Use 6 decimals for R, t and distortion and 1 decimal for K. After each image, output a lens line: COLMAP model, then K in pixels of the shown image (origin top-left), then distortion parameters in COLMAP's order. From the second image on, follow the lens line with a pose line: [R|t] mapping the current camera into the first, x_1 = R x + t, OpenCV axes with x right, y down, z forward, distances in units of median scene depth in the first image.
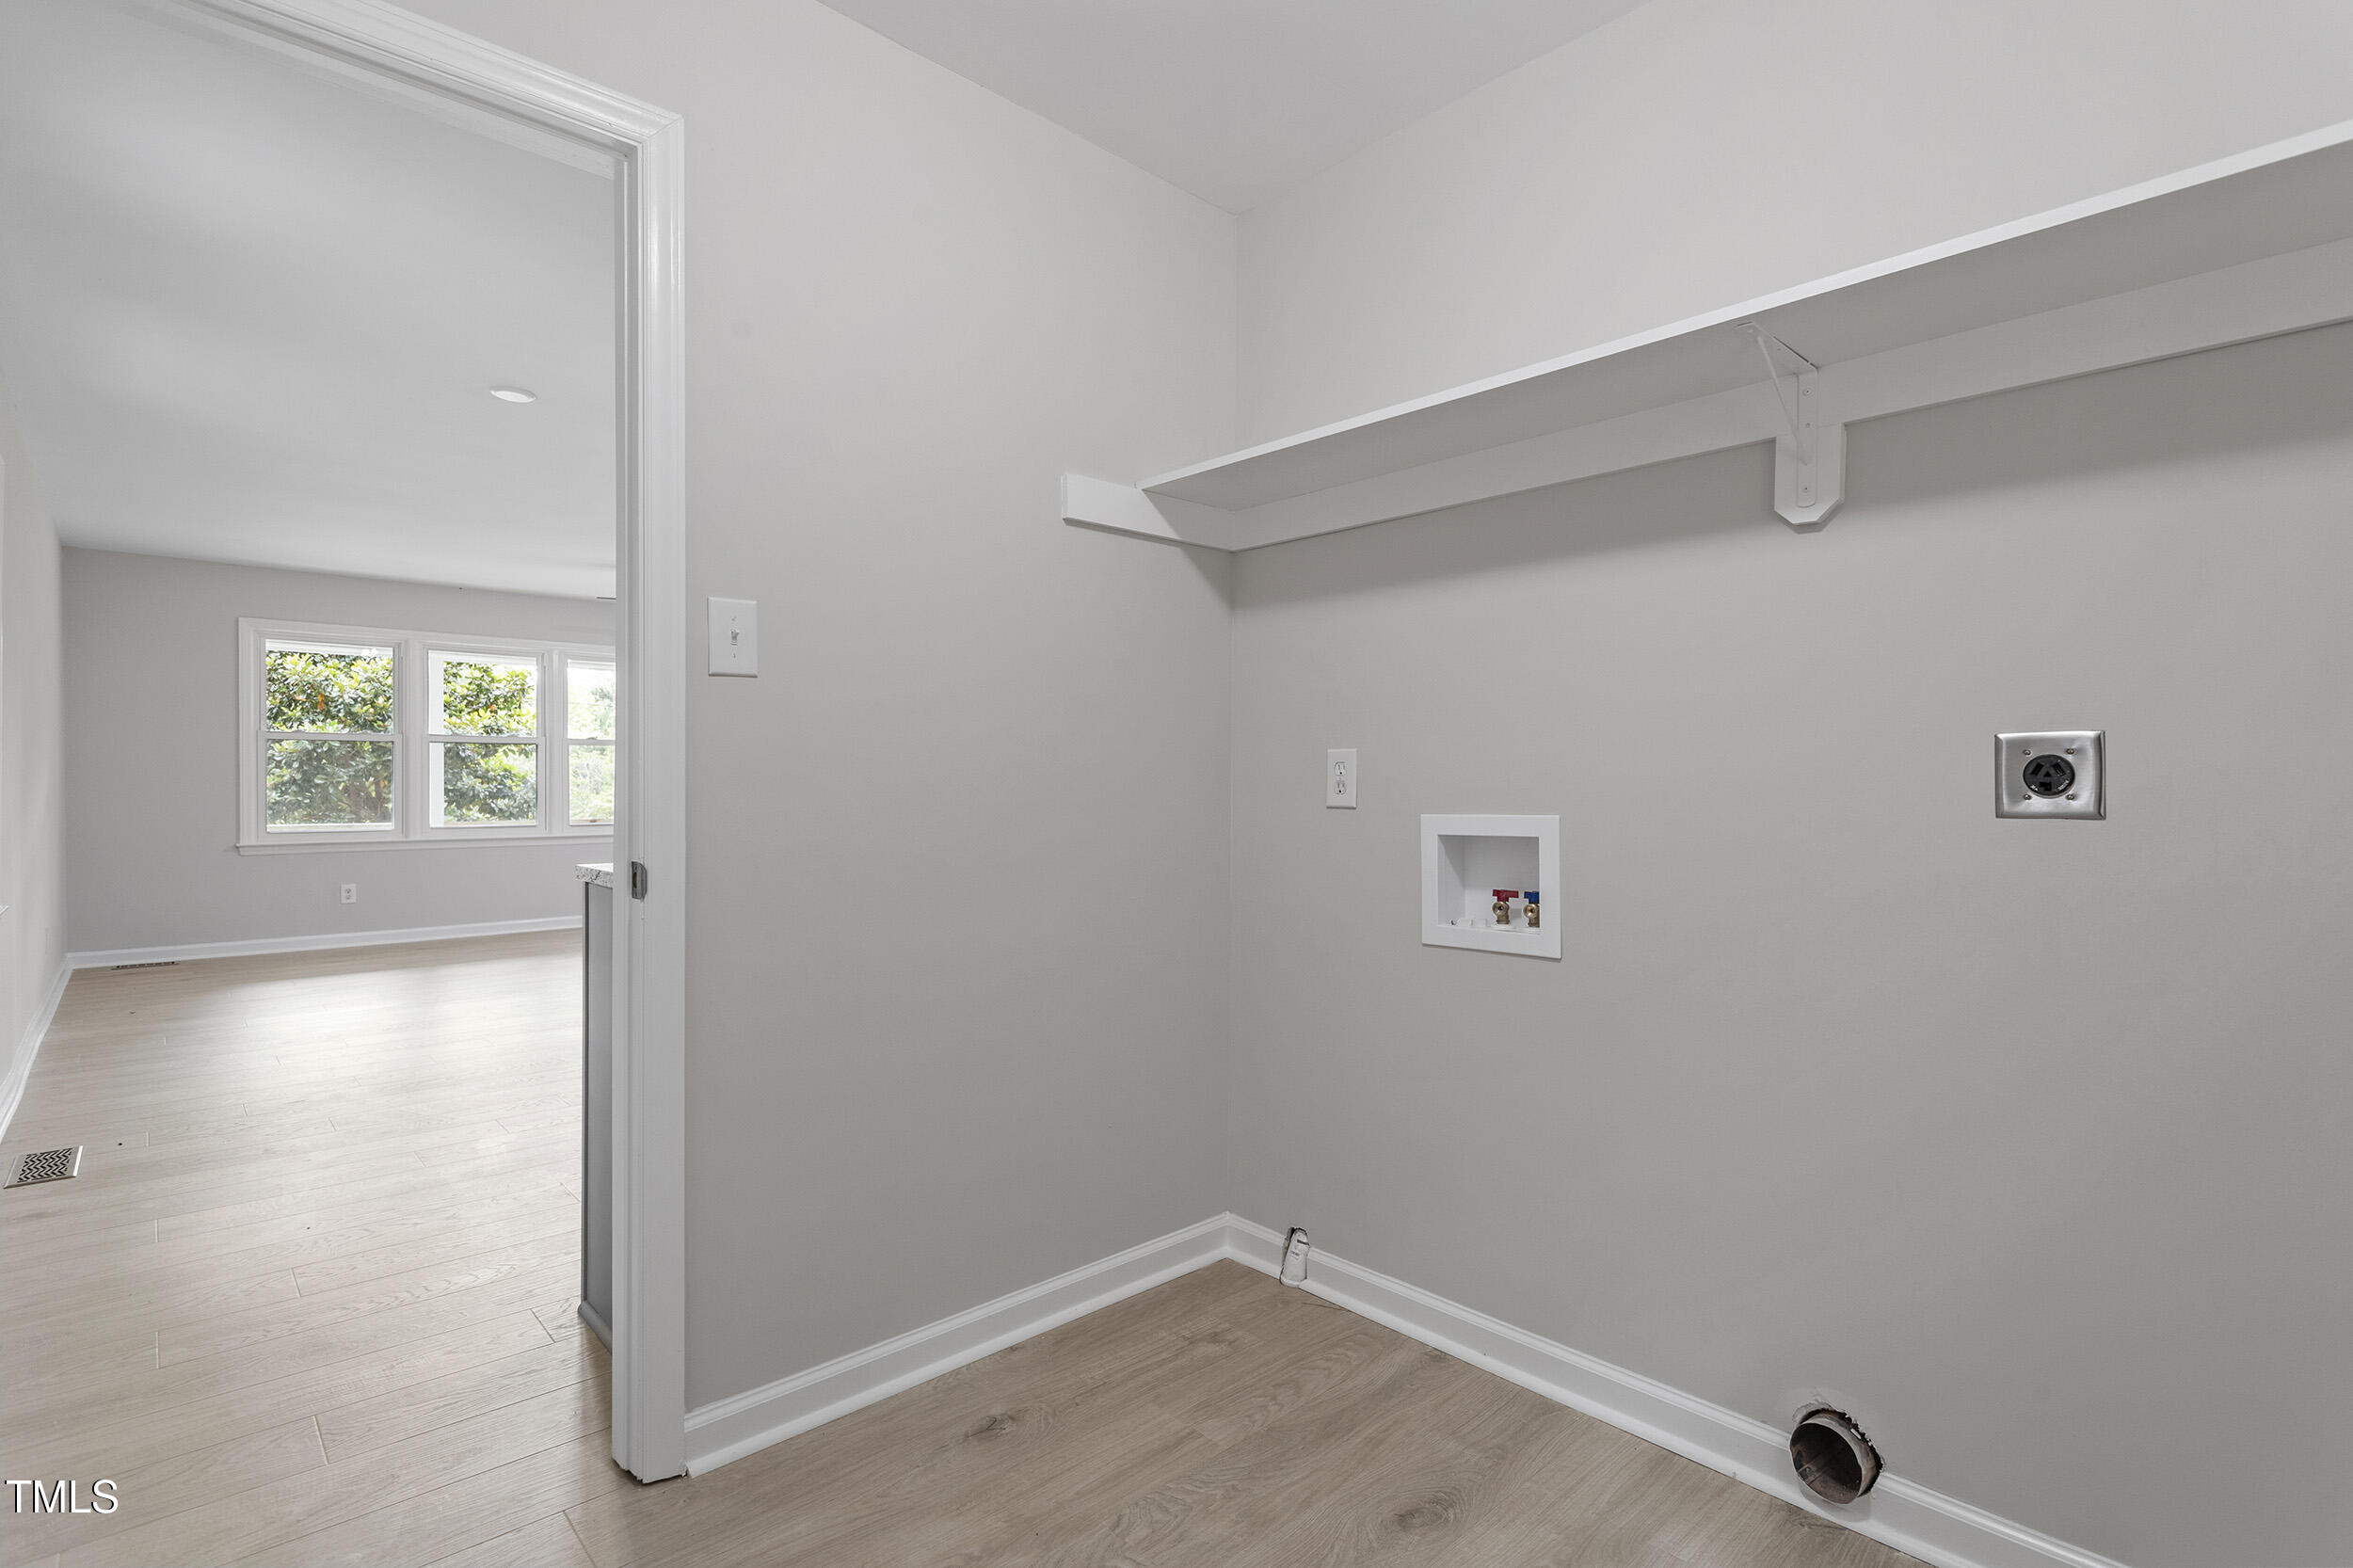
lens RADIAL K [[1130.5, 0, 1172.8], [0, 1130.5, 783.8], [0, 0, 1]] dist [0.002435, 0.000592]
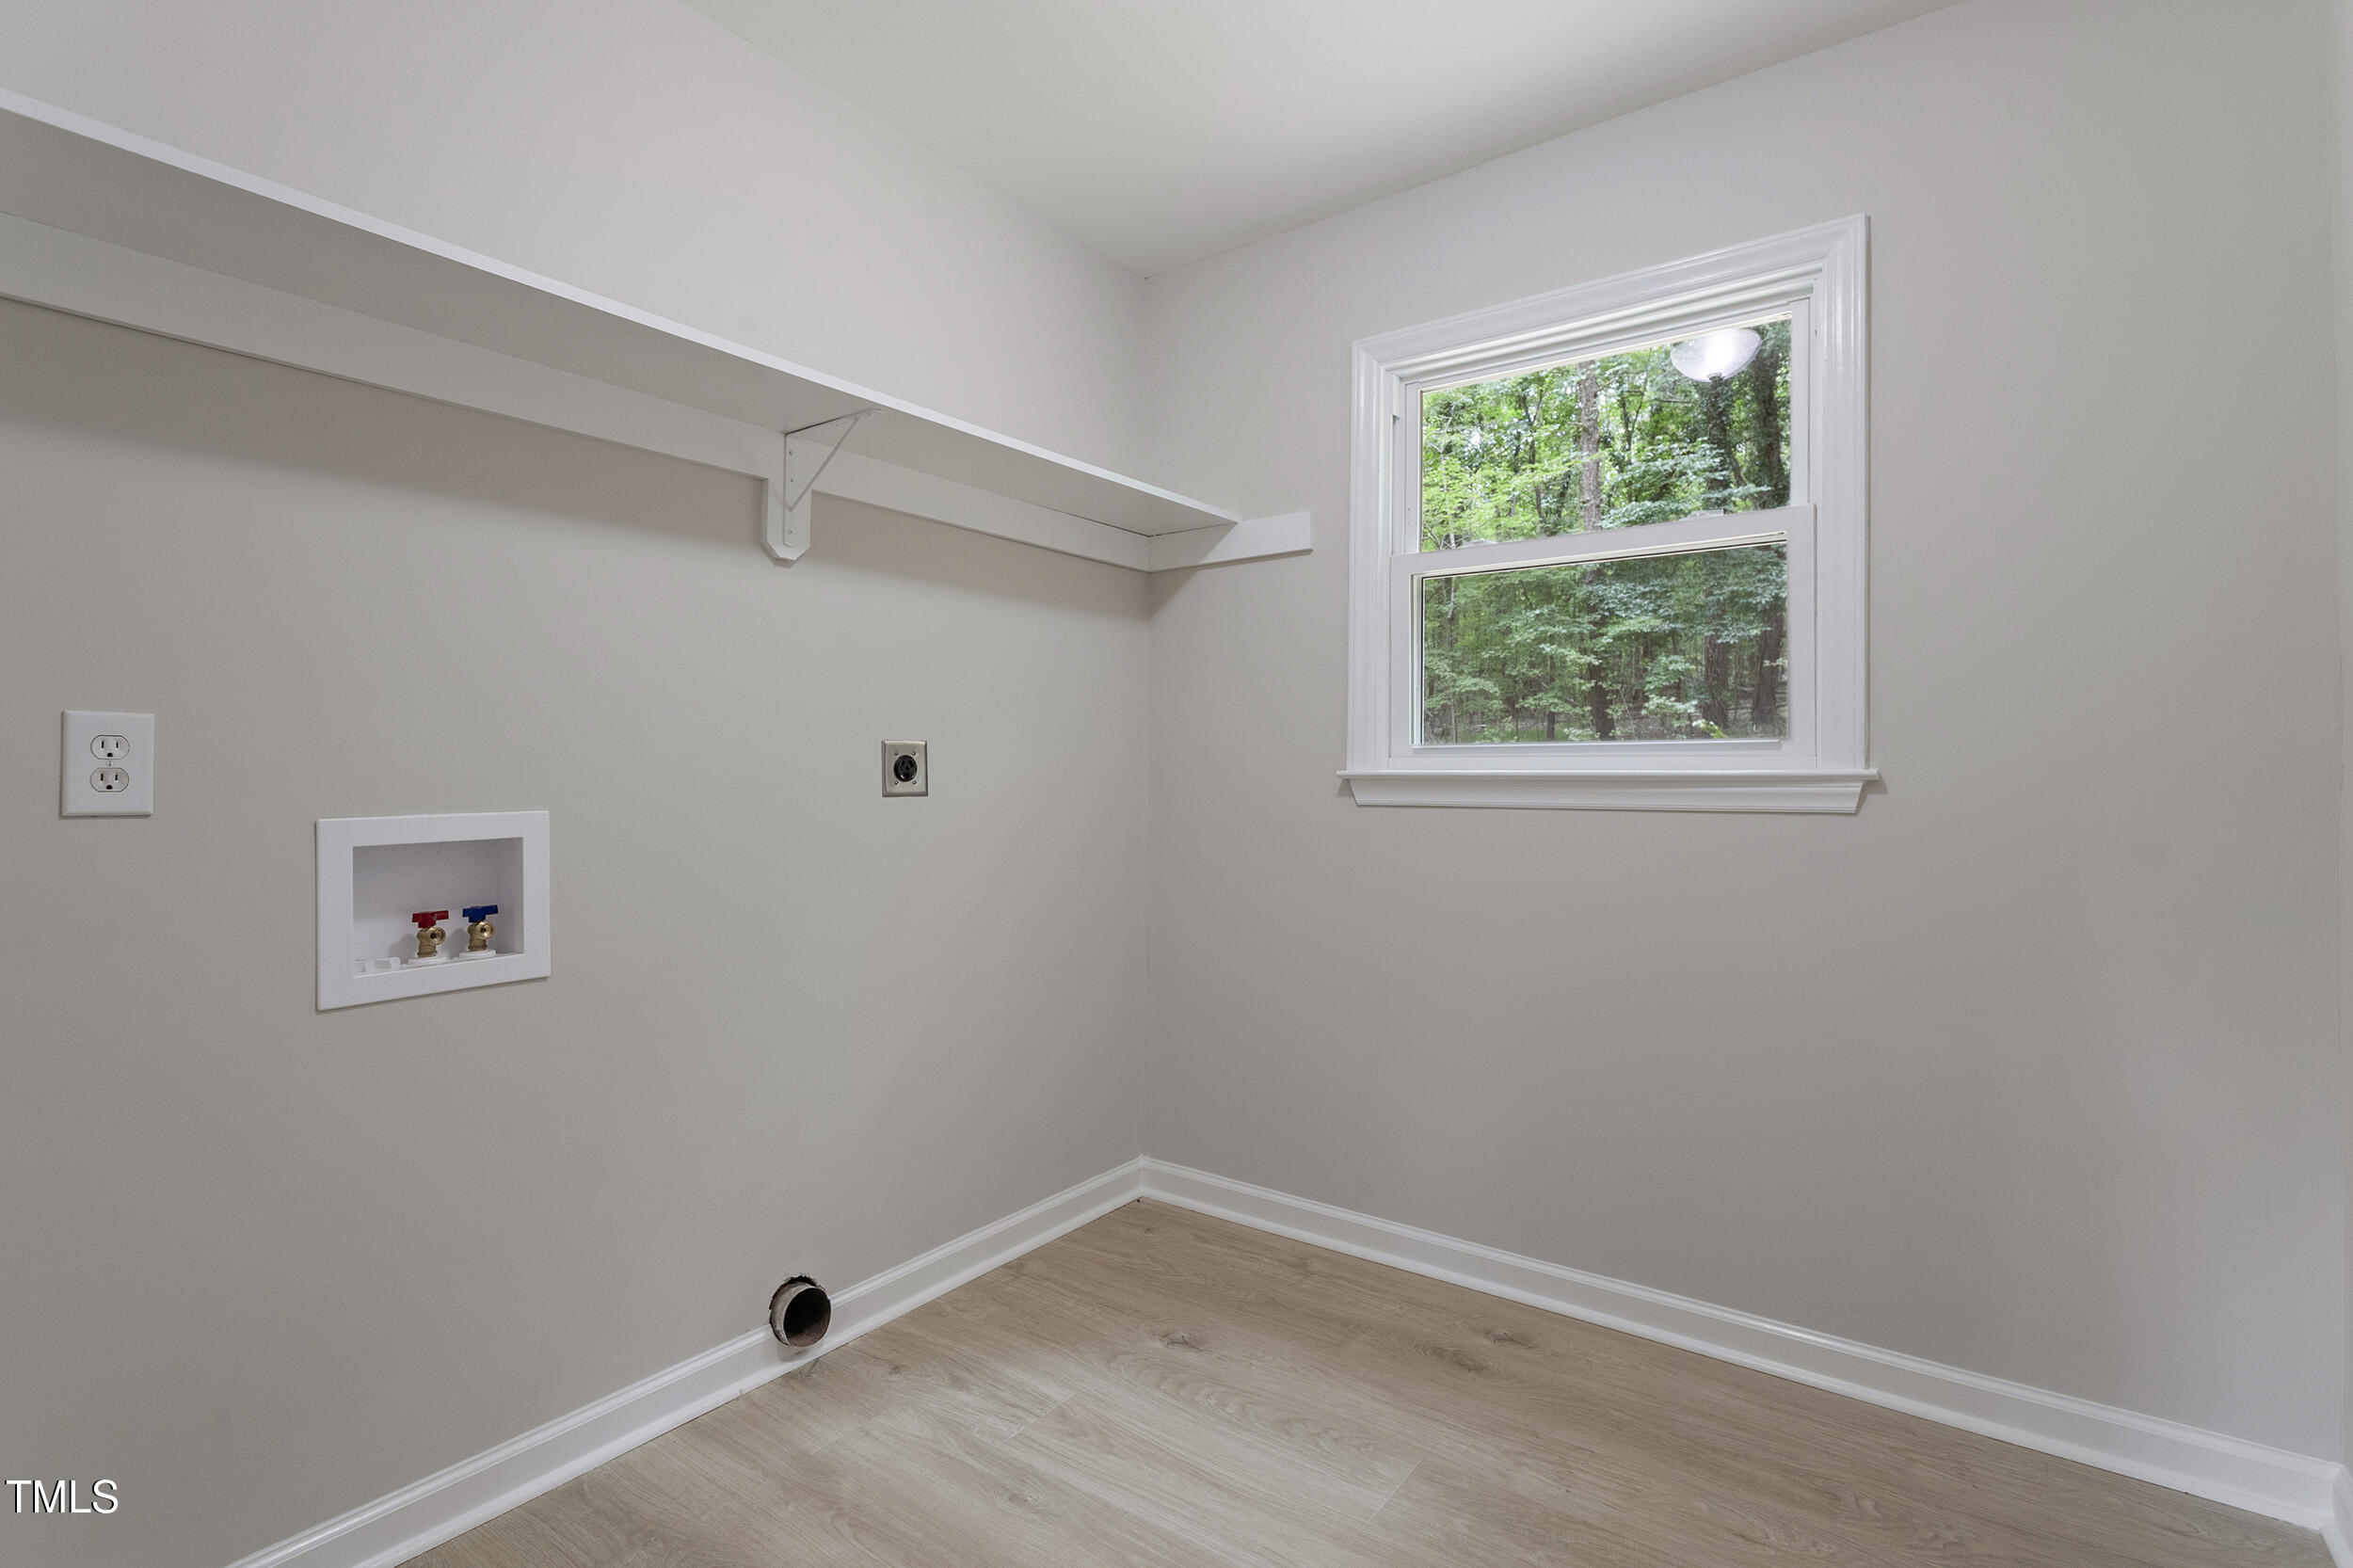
lens RADIAL K [[1130.5, 0, 1176.1], [0, 1130.5, 776.9], [0, 0, 1]] dist [0.002435, 0.000592]
pose [[-0.196655, 0.002984, 0.980468, -0.685699], [0.005282, 0.999984, -0.001984, 0.007552], [-0.980459, 0.004789, -0.196668, 0.796710]]
